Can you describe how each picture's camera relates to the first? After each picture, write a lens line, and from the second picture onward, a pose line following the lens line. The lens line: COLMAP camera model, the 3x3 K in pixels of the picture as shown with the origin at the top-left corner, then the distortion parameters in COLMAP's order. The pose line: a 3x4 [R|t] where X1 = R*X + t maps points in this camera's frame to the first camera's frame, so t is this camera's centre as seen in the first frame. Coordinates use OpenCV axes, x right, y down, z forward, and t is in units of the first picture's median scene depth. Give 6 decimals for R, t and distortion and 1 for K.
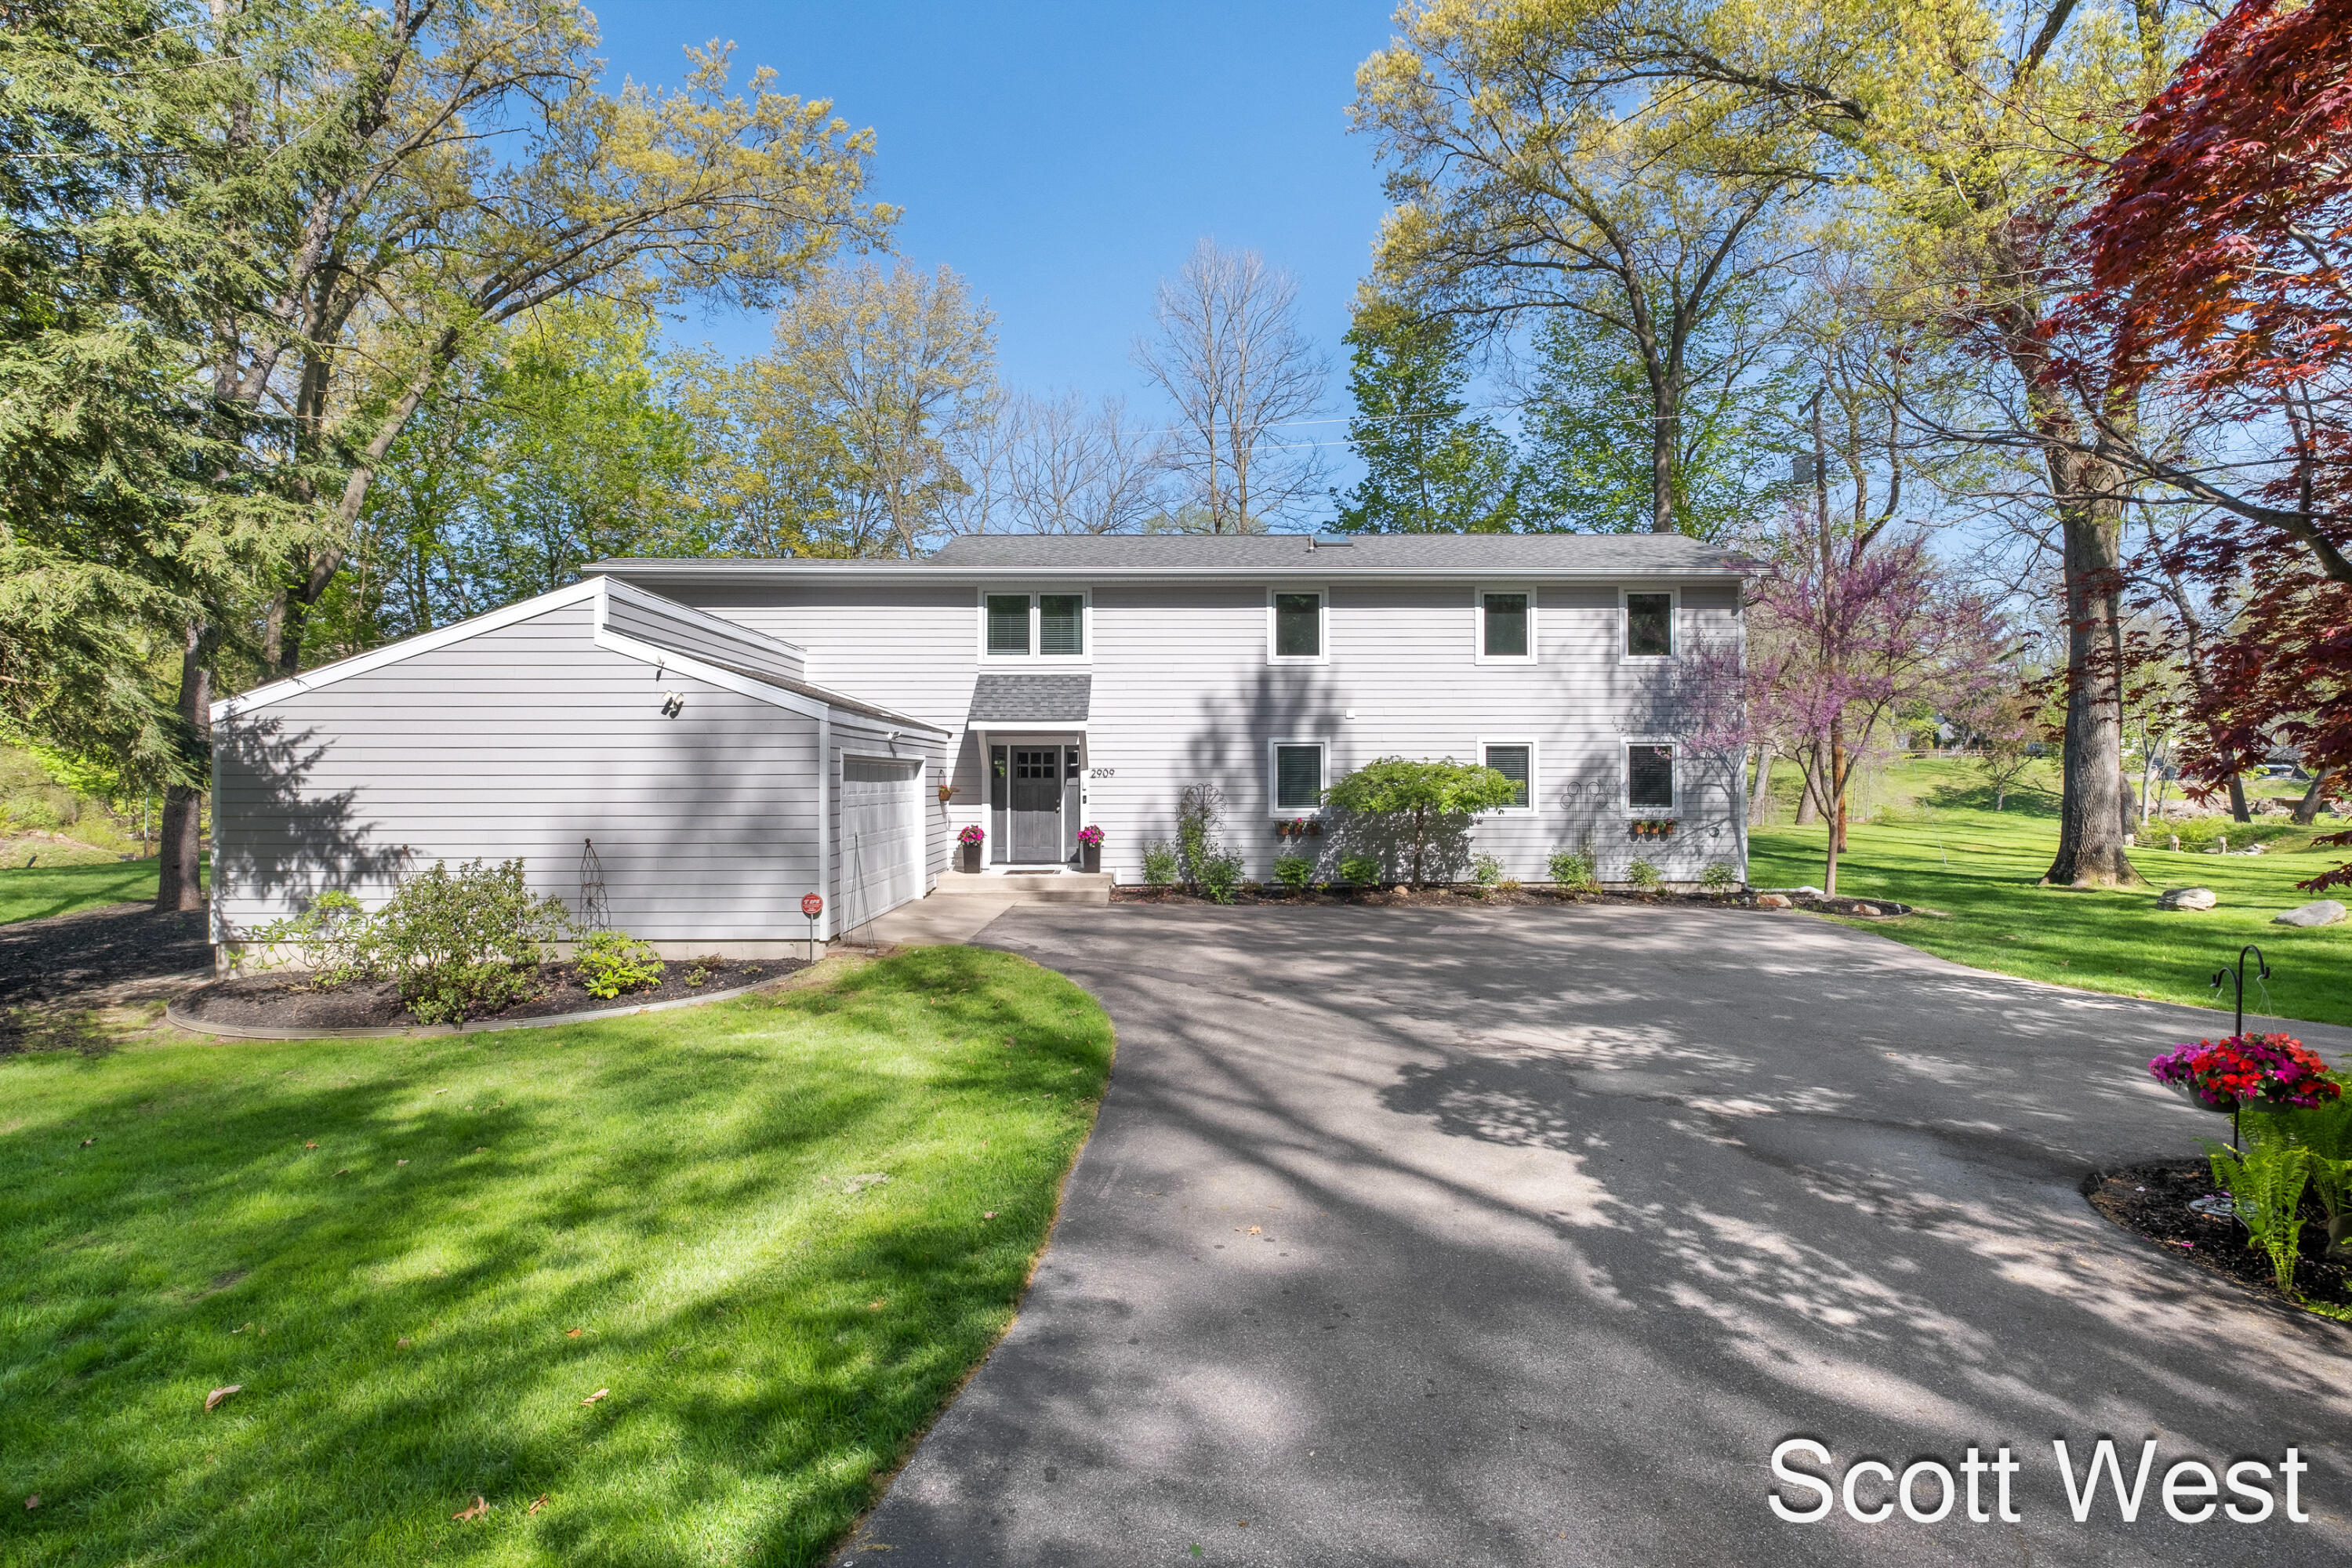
lens RADIAL K [[1242.7, 0, 1173.4], [0, 1242.7, 769.1], [0, 0, 1]] dist [-0.000527, 0.000181]
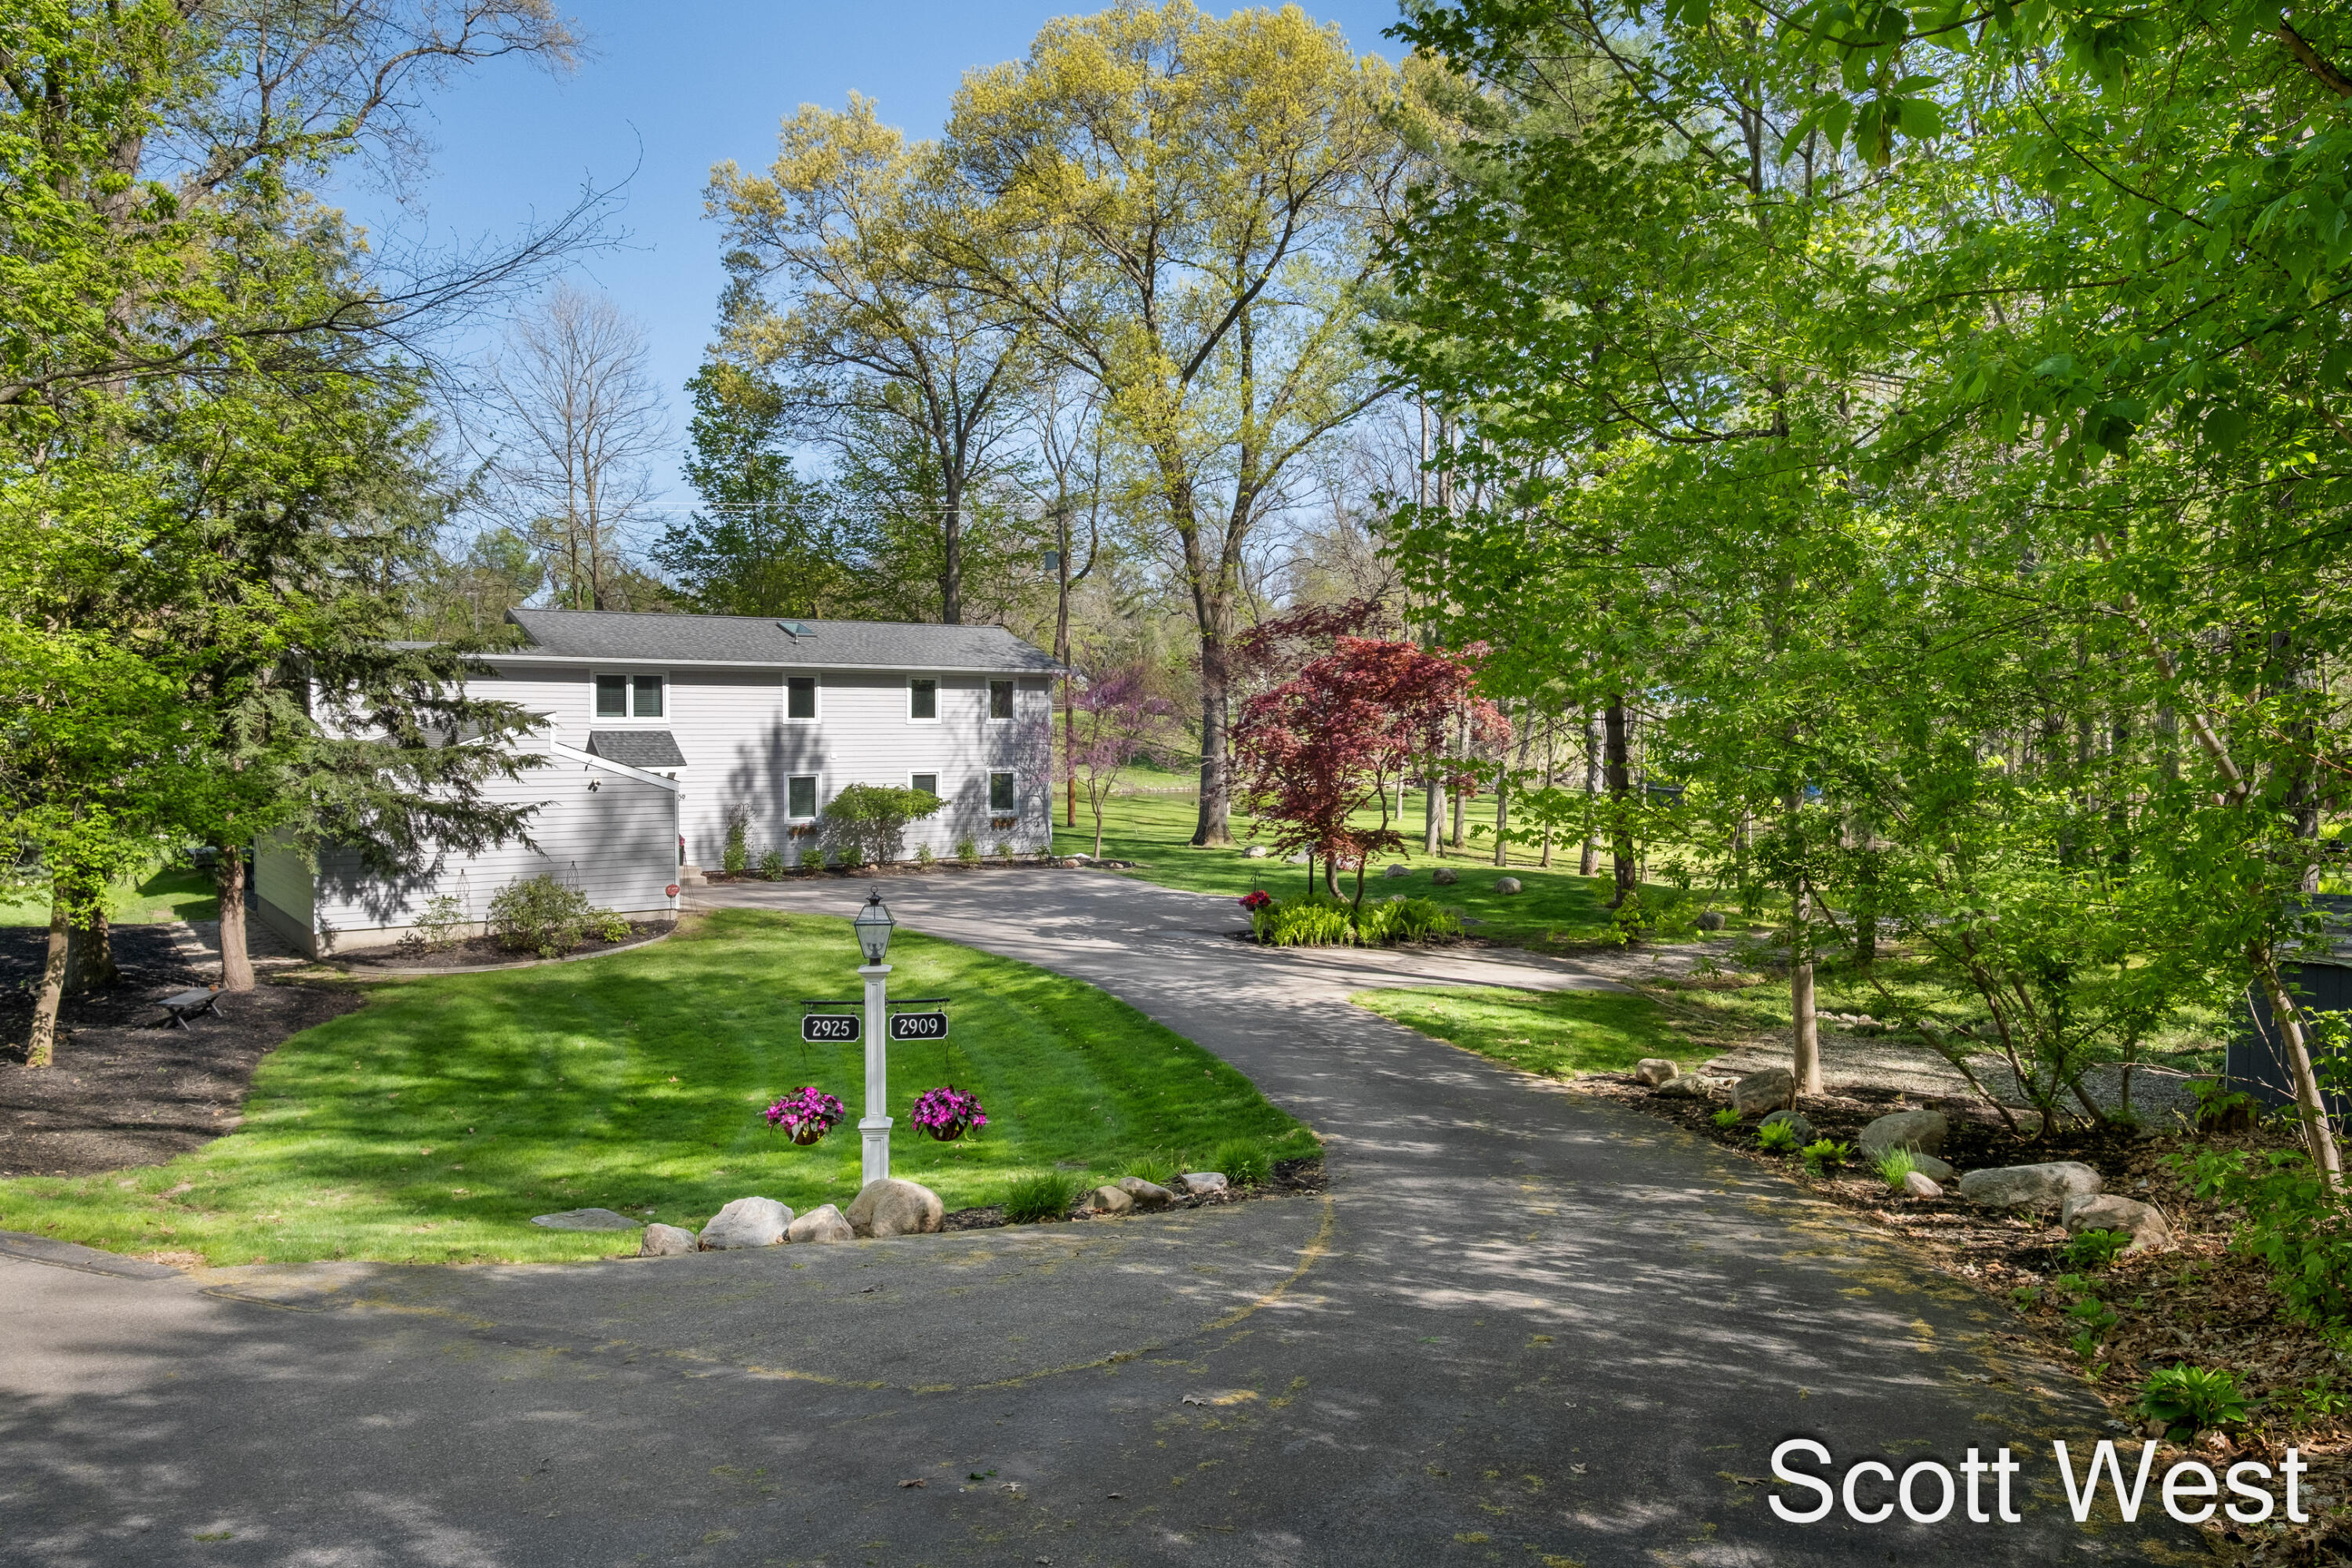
lens RADIAL K [[1715.8, 0, 1175.0], [0, 1715.8, 778.2], [0, 0, 1]] dist [-0.004840, -0.000781]
pose [[0.809996, -0.018457, 0.586145, -0.767439], [-0.011503, 0.998812, 0.047348, -0.122300], [-0.586322, -0.045094, 0.808822, -0.982237]]
